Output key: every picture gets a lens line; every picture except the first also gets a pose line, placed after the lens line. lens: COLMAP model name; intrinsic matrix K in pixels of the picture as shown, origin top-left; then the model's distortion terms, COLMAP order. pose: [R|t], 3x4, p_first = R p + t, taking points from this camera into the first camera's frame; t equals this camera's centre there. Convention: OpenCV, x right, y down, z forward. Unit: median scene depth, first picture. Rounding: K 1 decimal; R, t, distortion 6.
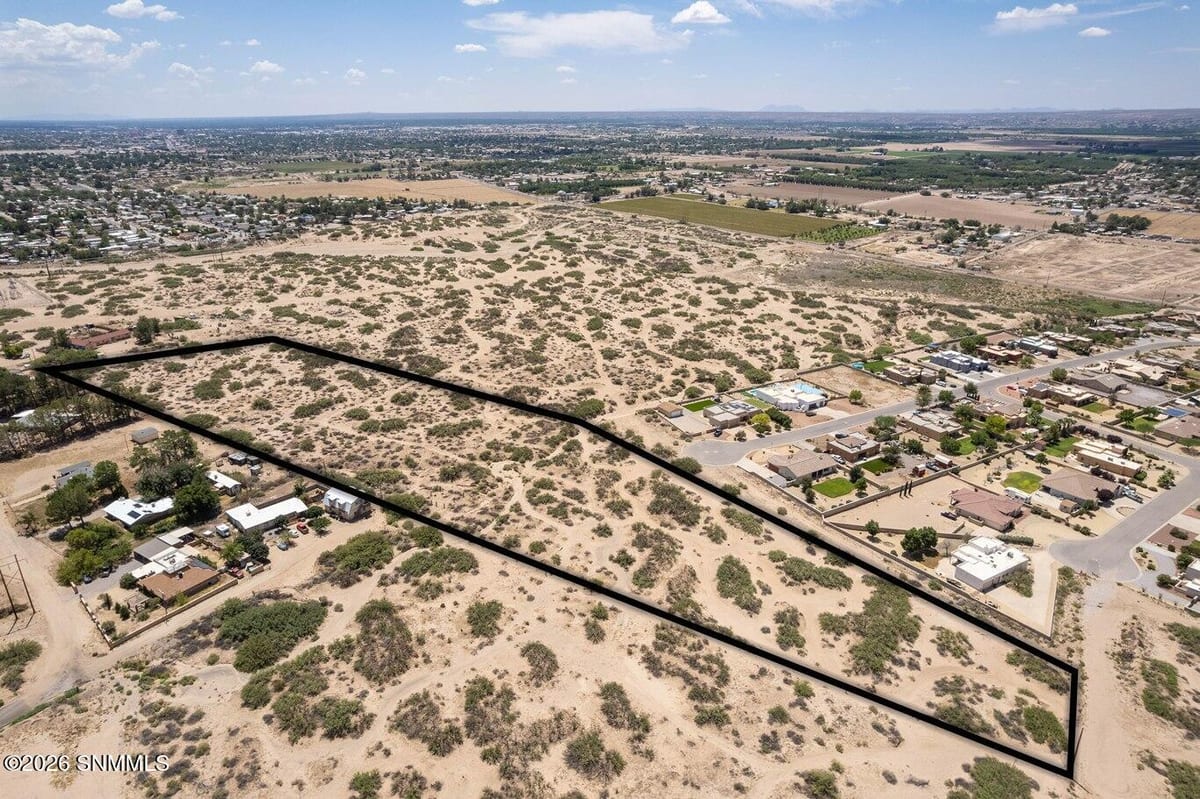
lens RADIAL K [[768.8, 0, 600.0], [0, 768.8, 399.5], [0, 0, 1]] dist [-0.083071, 0.075724]
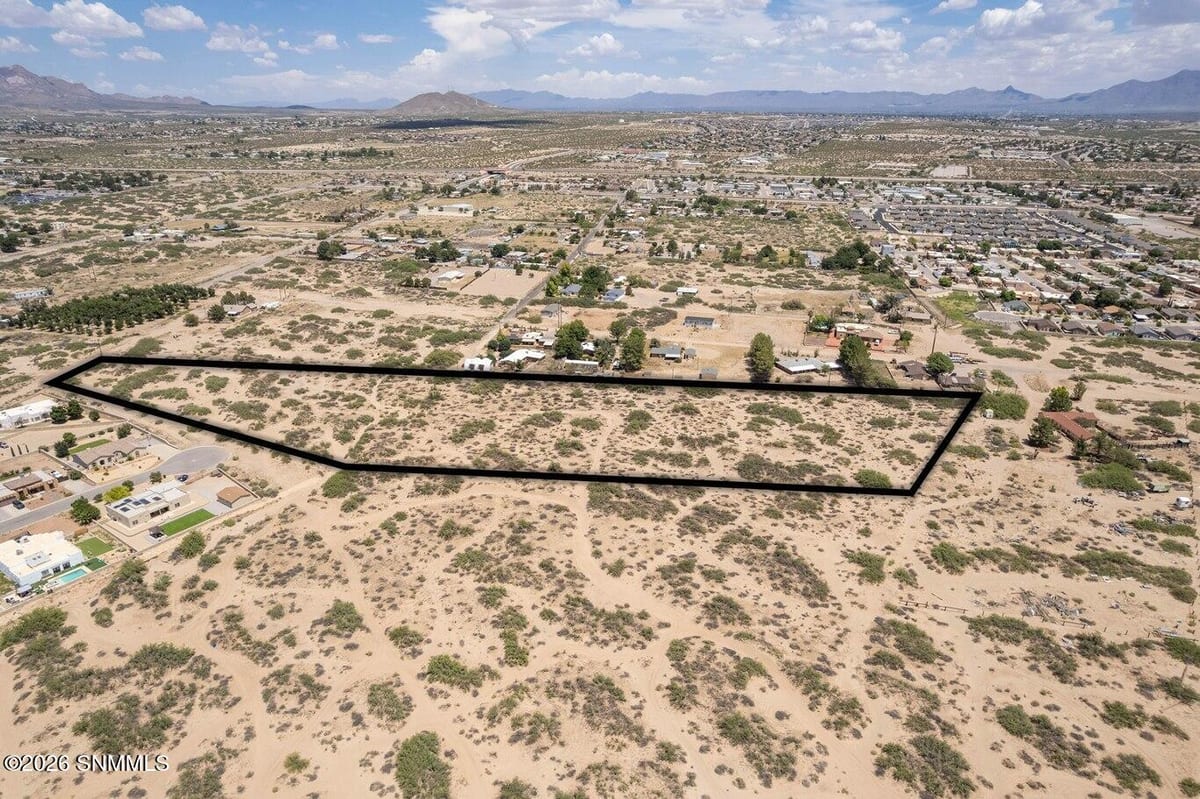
lens RADIAL K [[768.8, 0, 600.0], [0, 768.8, 399.5], [0, 0, 1]] dist [-0.083071, 0.075724]
pose [[-0.910048, 0.144058, -0.388665, 0.040620], [-0.152989, 0.754724, 0.637955, -0.648235], [0.385237, 0.640031, -0.664796, 1.691239]]
